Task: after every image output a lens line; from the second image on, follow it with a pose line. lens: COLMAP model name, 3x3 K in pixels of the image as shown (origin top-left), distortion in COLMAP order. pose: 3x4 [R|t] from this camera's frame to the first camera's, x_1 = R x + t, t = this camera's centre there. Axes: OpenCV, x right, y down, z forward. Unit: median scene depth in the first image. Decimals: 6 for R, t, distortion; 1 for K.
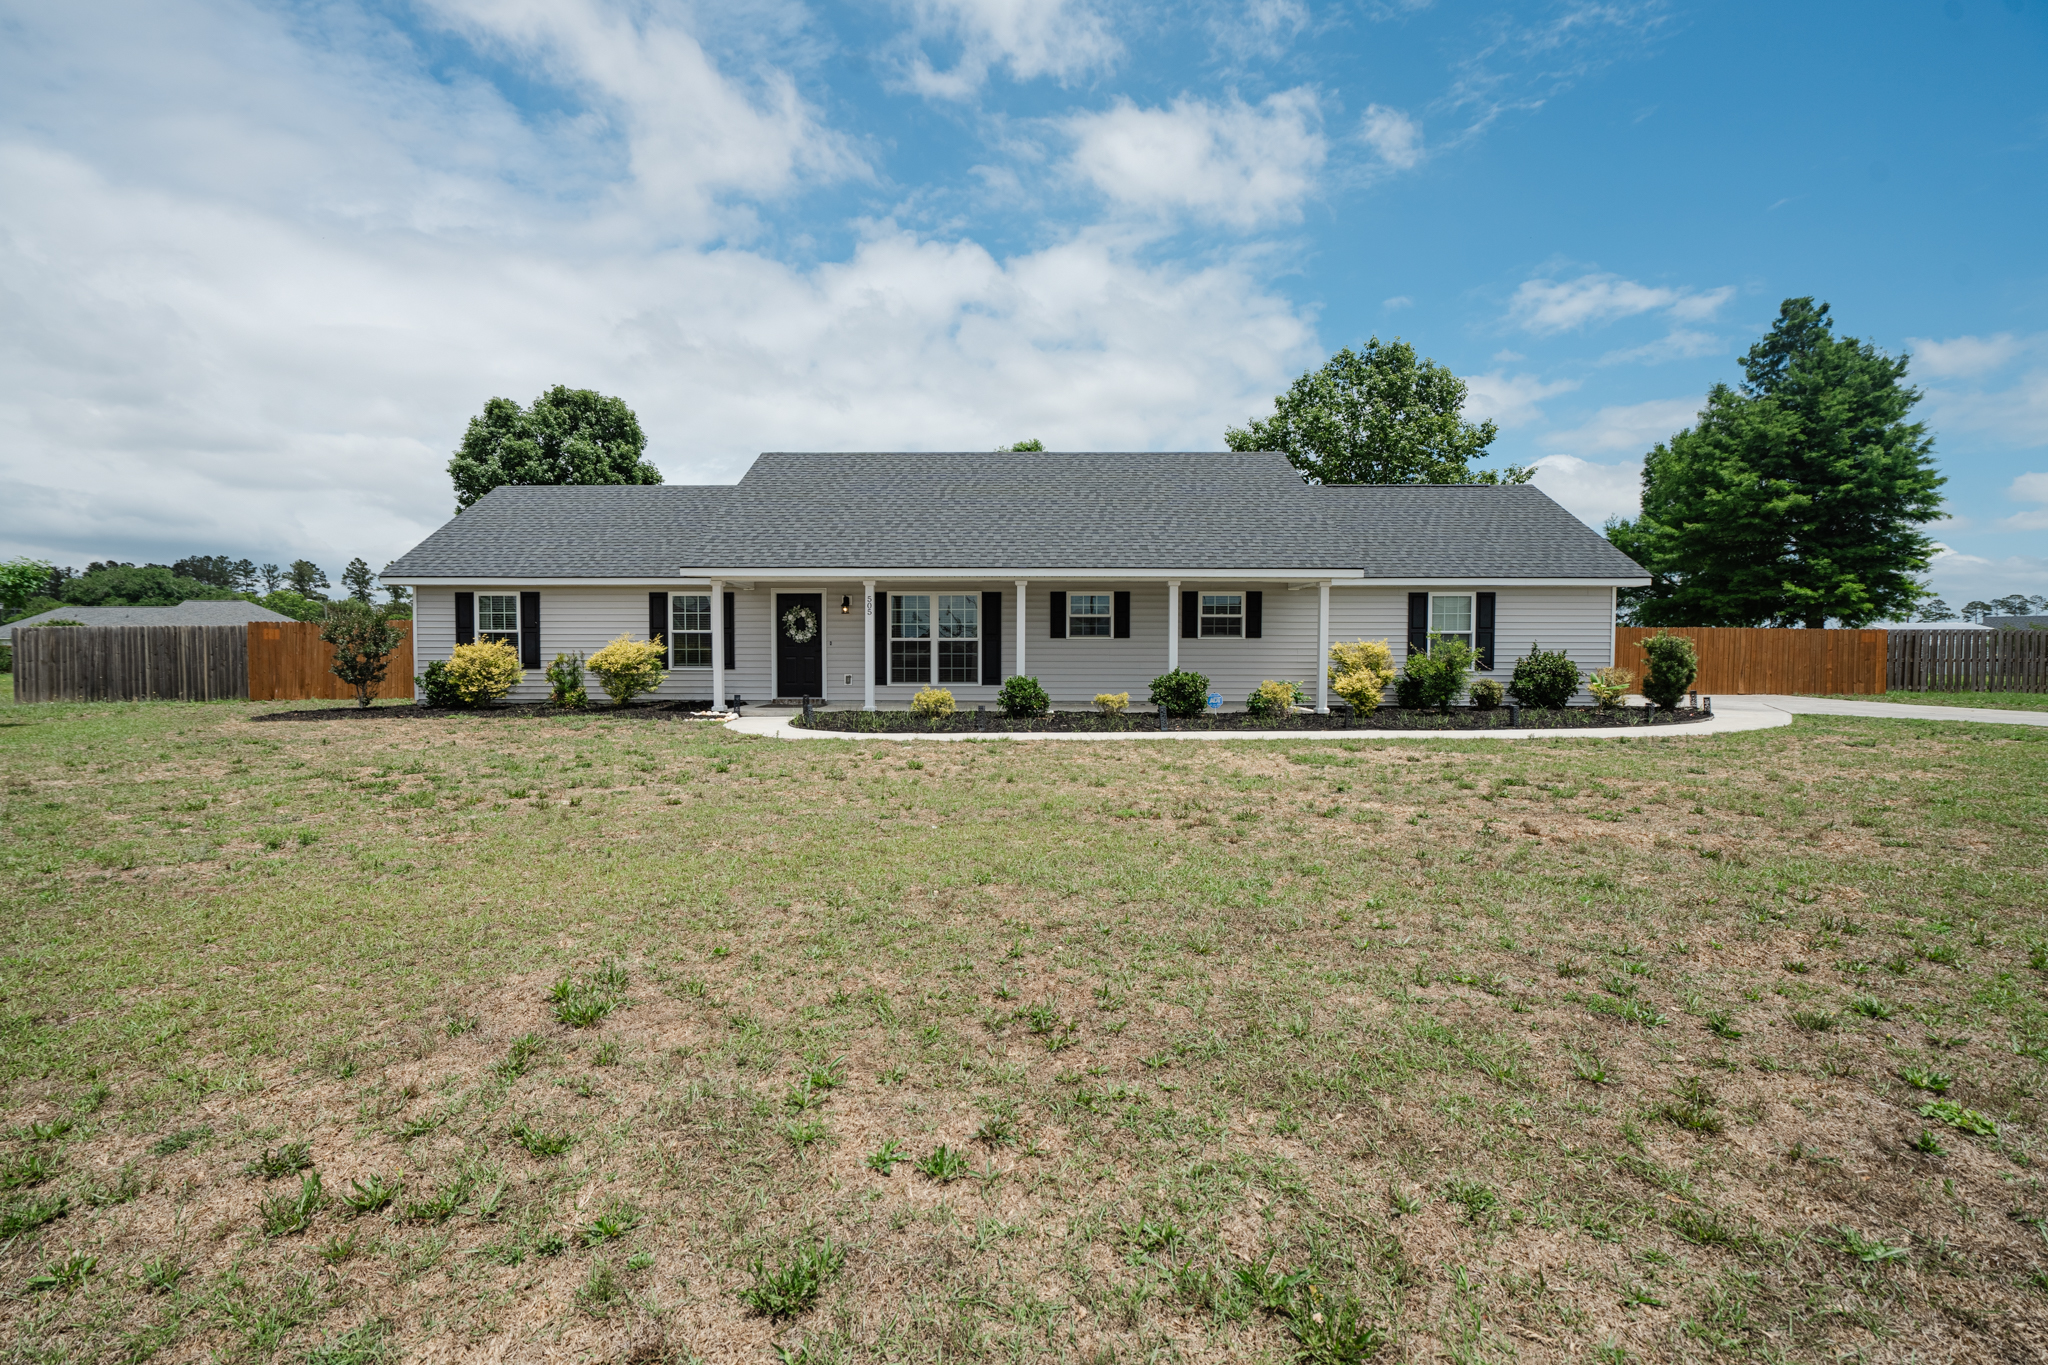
lens RADIAL K [[943.5, 0, 1054.1], [0, 943.5, 666.2], [0, 0, 1]] dist [-0.001330, 0.000448]
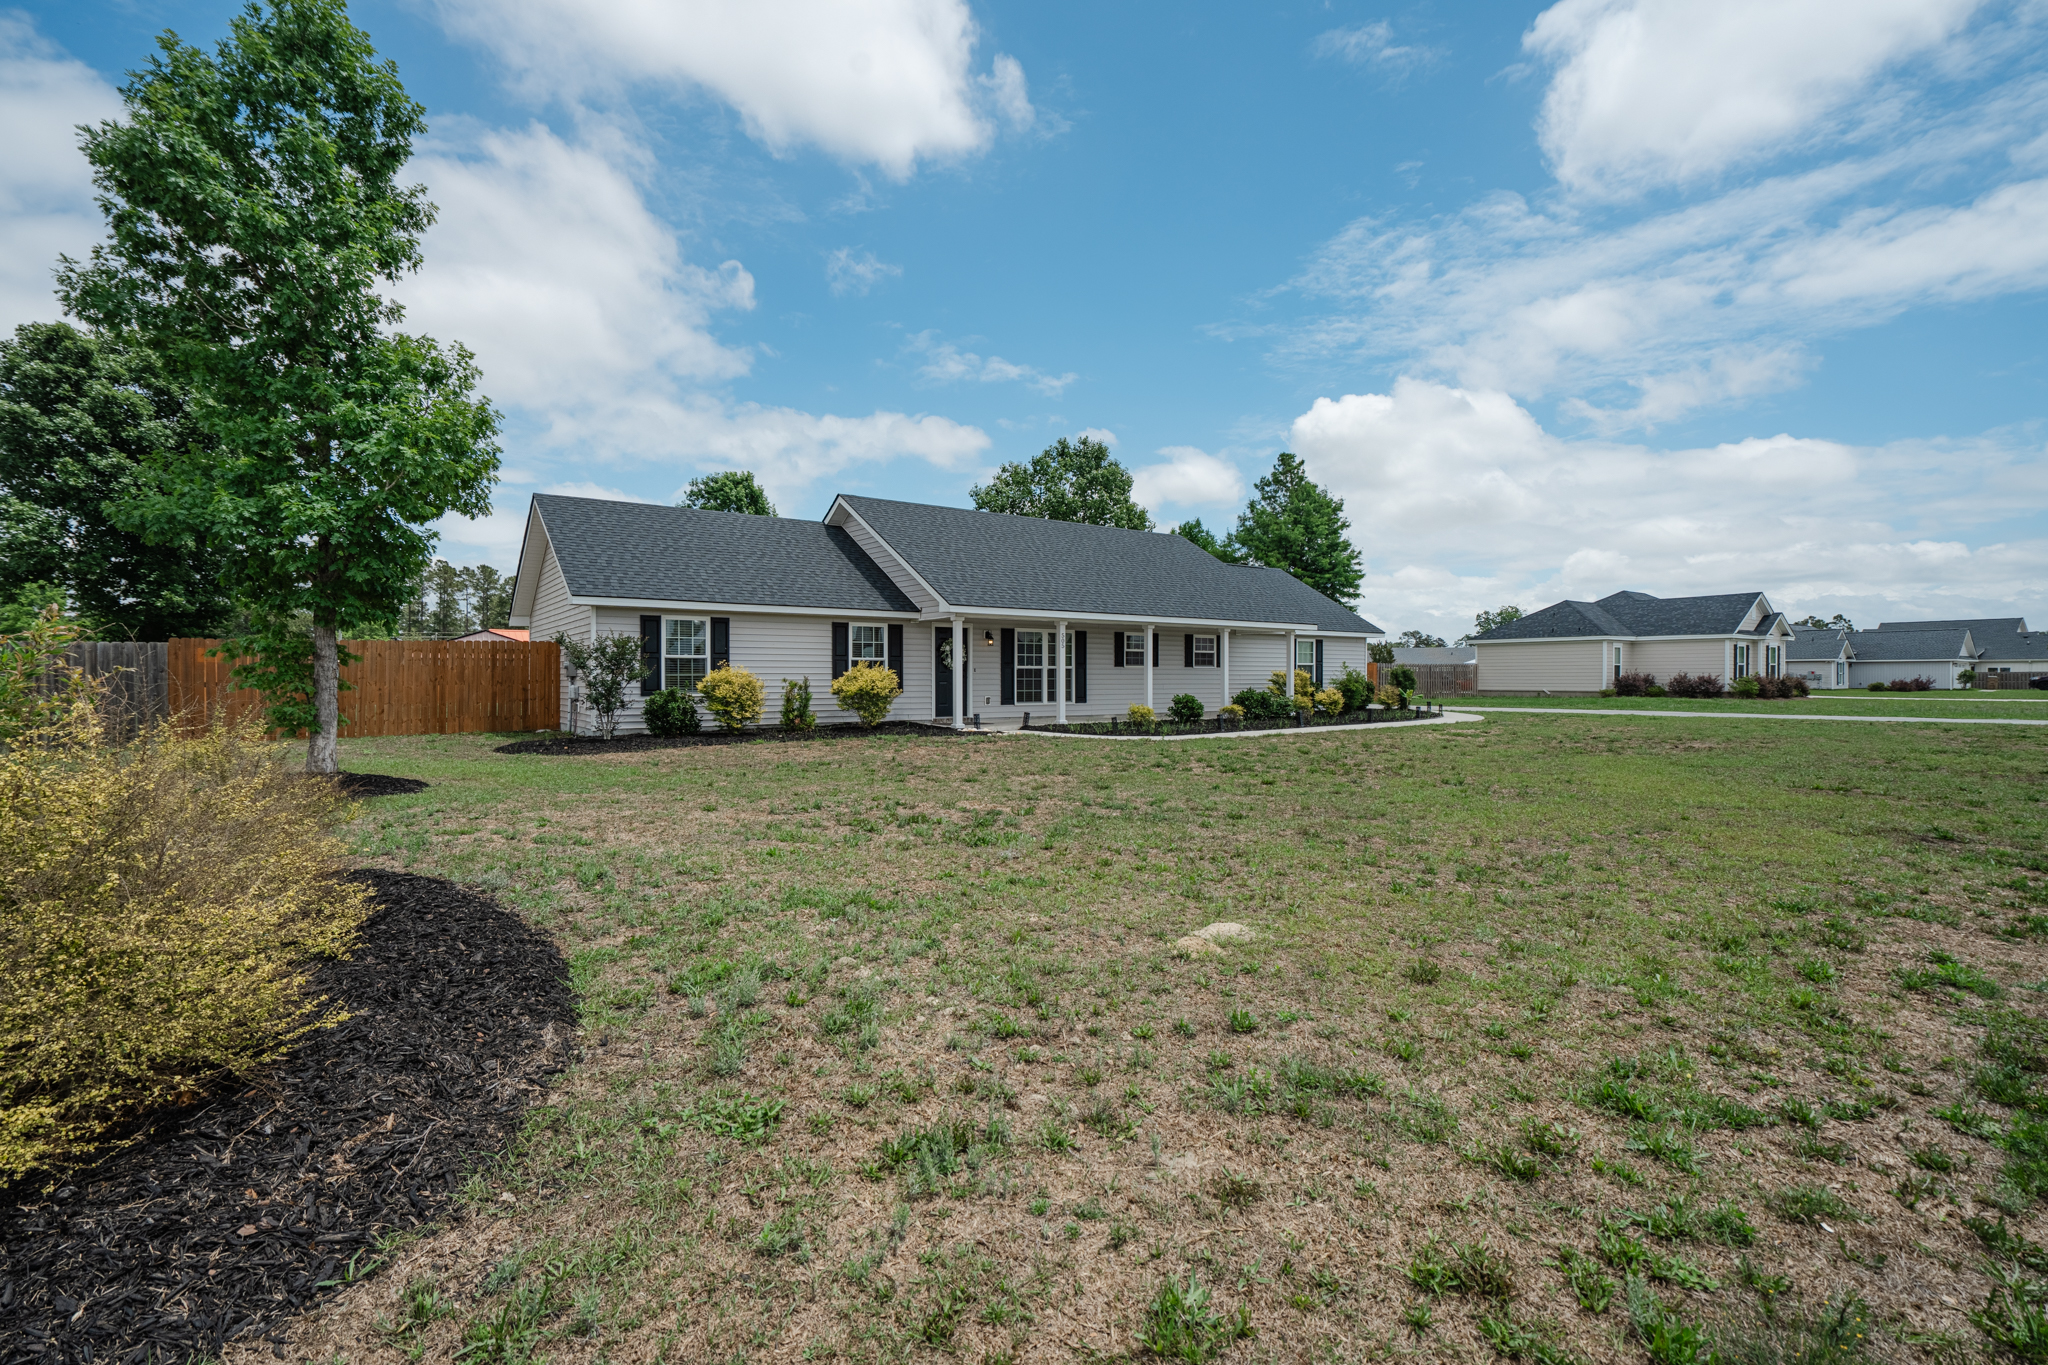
lens RADIAL K [[943.5, 0, 1054.1], [0, 943.5, 666.2], [0, 0, 1]] dist [-0.001330, 0.000448]
pose [[0.783146, 0.004859, 0.621818, -0.890137], [0.010071, 0.999739, -0.020496, -0.003828], [-0.621756, 0.022314, 0.782893, 0.014402]]
